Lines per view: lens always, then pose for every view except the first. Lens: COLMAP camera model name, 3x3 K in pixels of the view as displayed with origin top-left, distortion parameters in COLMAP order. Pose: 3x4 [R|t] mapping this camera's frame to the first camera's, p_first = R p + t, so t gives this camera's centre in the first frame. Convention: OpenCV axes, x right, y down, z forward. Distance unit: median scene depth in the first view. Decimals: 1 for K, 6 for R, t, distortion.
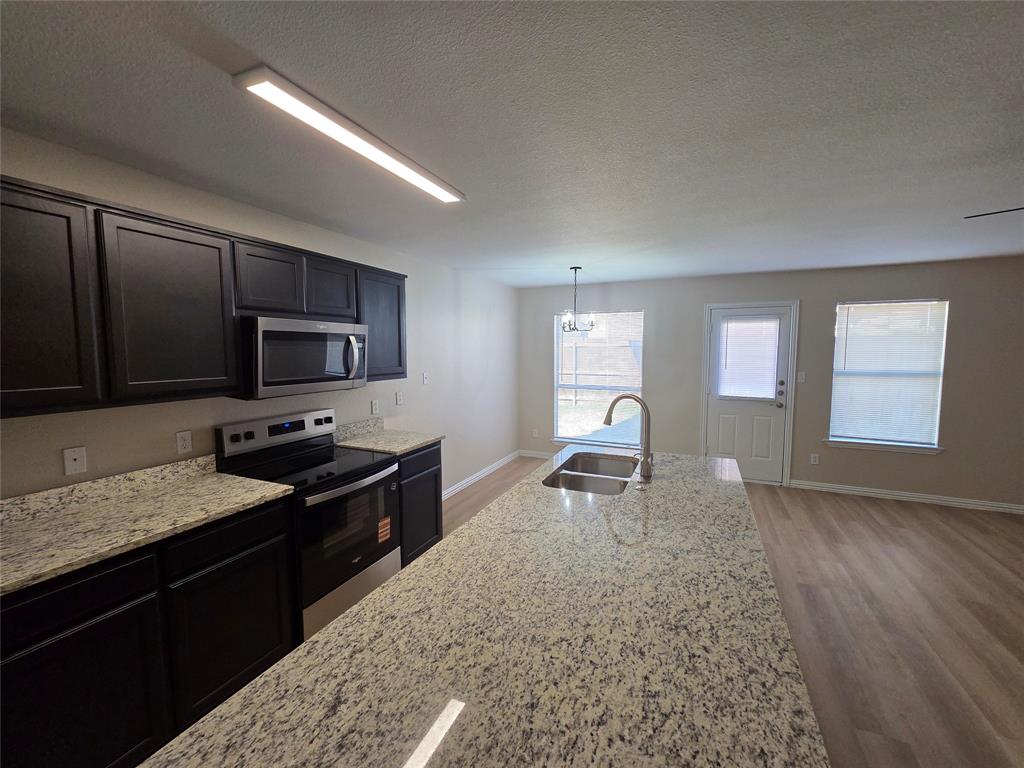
lens RADIAL K [[418.5, 0, 507.8], [0, 418.5, 383.9], [0, 0, 1]] dist [0.000616, 0.000111]
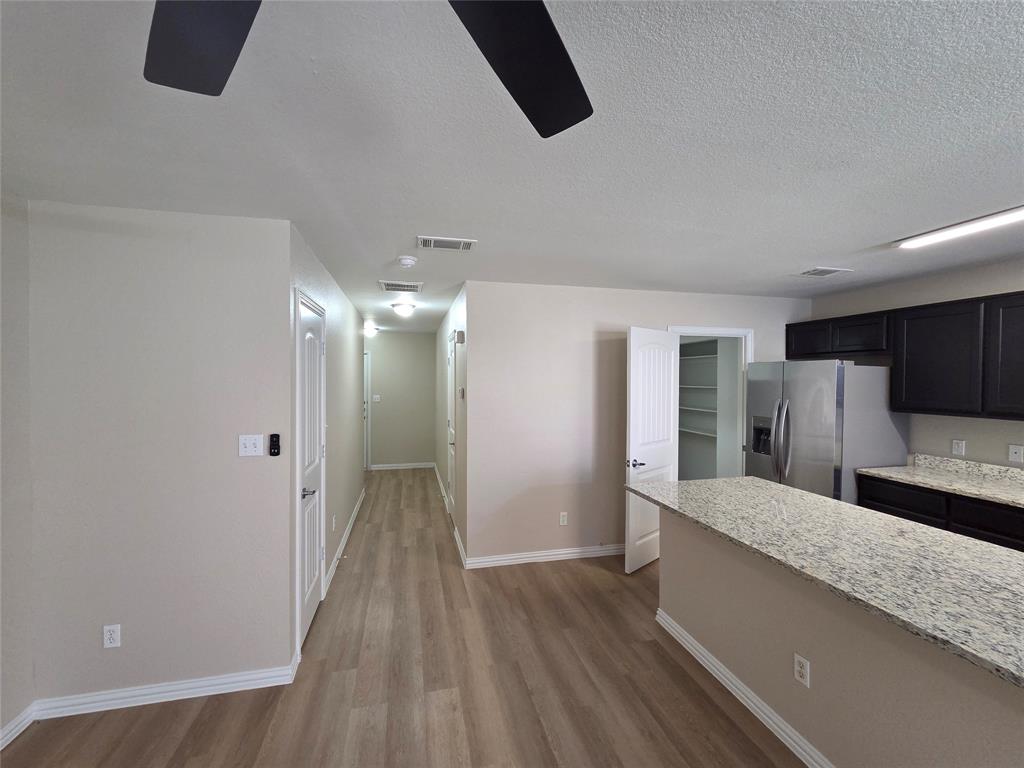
lens RADIAL K [[420.1, 0, 508.0], [0, 420.1, 384.7], [0, 0, 1]] dist [0.000926, 0.000190]
pose [[-0.785936, 0.008370, -0.618251, 1.119030], [-0.054007, 0.995157, 0.082128, -0.078678], [0.615945, 0.097937, -0.781678, 0.794265]]
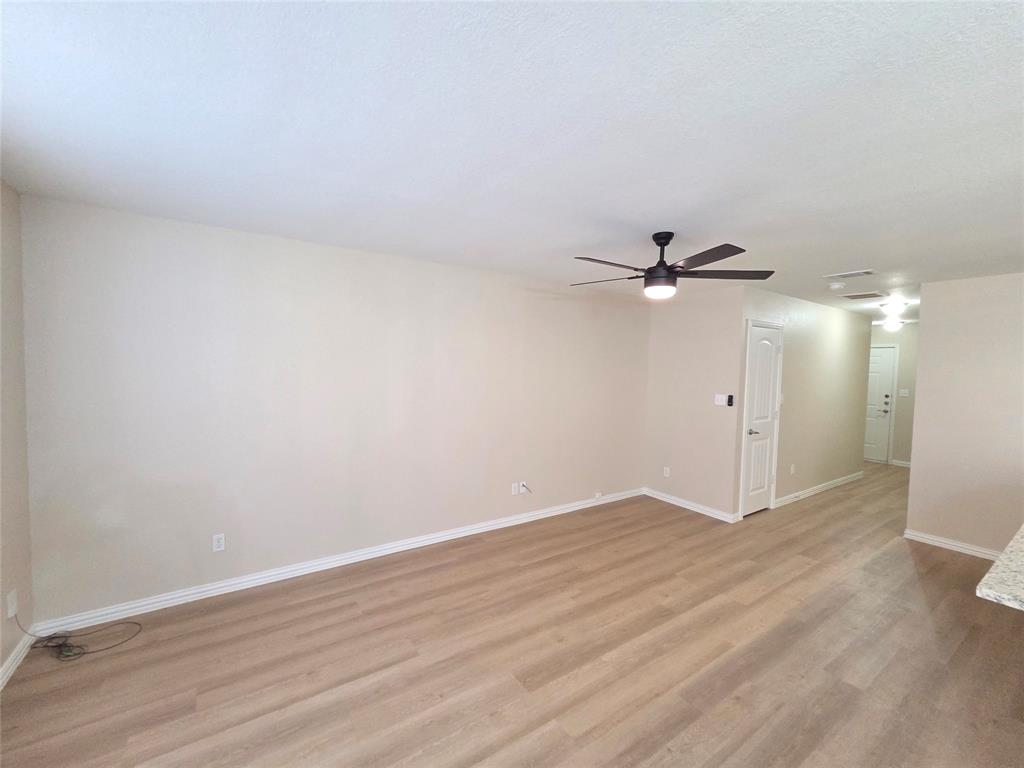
lens RADIAL K [[418.5, 0, 507.8], [0, 418.5, 383.9], [0, 0, 1]] dist [0.000616, 0.000111]
pose [[-0.854774, -0.041071, 0.517373, 0.837151], [0.022906, 0.992907, 0.116665, -0.152406], [-0.518495, 0.111573, -0.847770, 1.827369]]
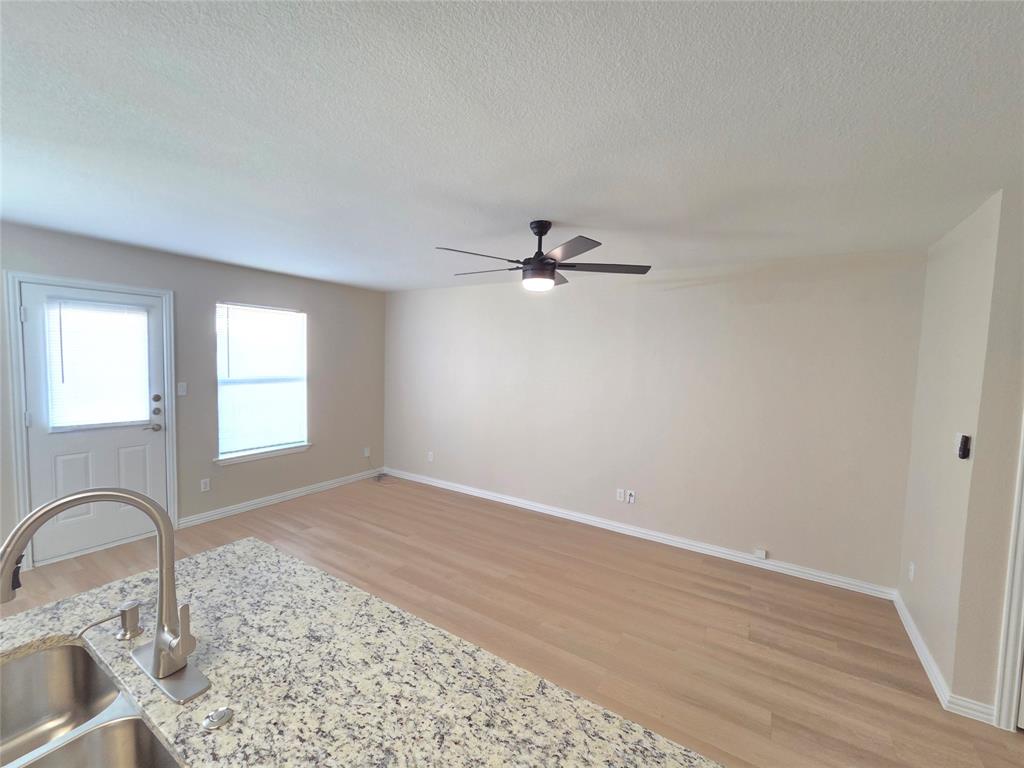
lens RADIAL K [[422.9, 0, 508.4], [0, 422.9, 383.8], [0, 0, 1]] dist [0.000973, 0.000105]
pose [[0.133387, -0.056412, 0.989457, -0.021926], [0.054436, 0.997289, 0.049520, -0.062785], [-0.989568, 0.047257, 0.136096, 0.555904]]
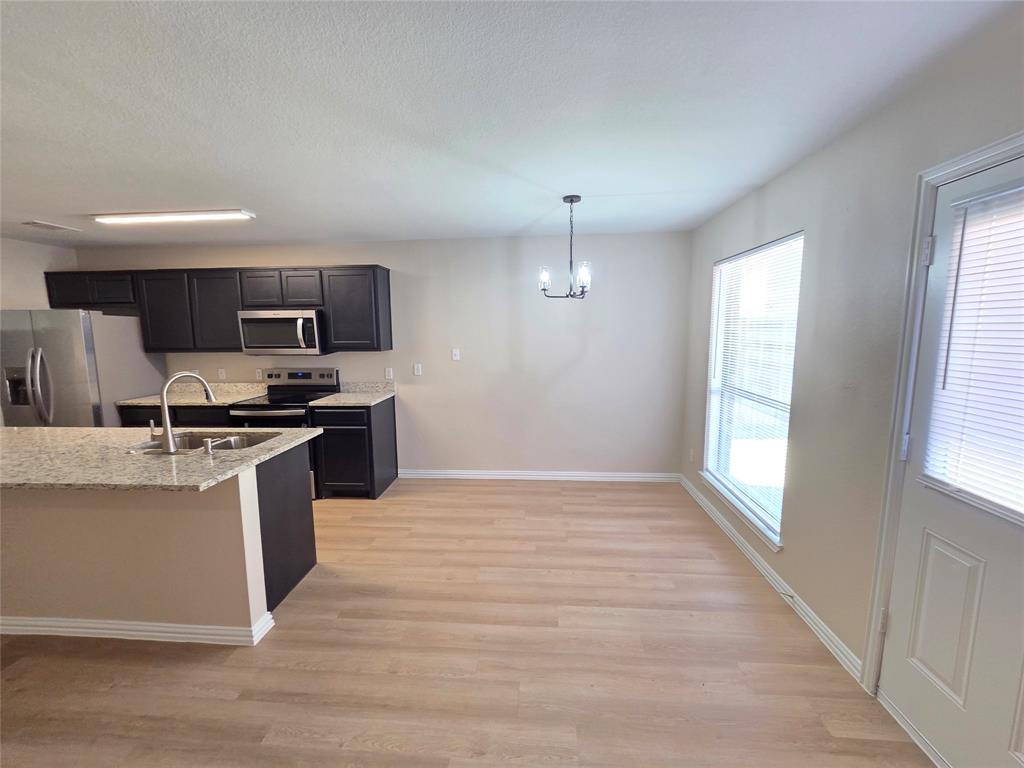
lens RADIAL K [[422.9, 0, 508.4], [0, 422.9, 383.8], [0, 0, 1]] dist [0.000973, 0.000105]
pose [[0.345636, 0.121627, -0.930453, 1.456636], [-0.068752, 0.992182, 0.104157, -0.104923], [0.935847, 0.027970, 0.351296, 1.311847]]
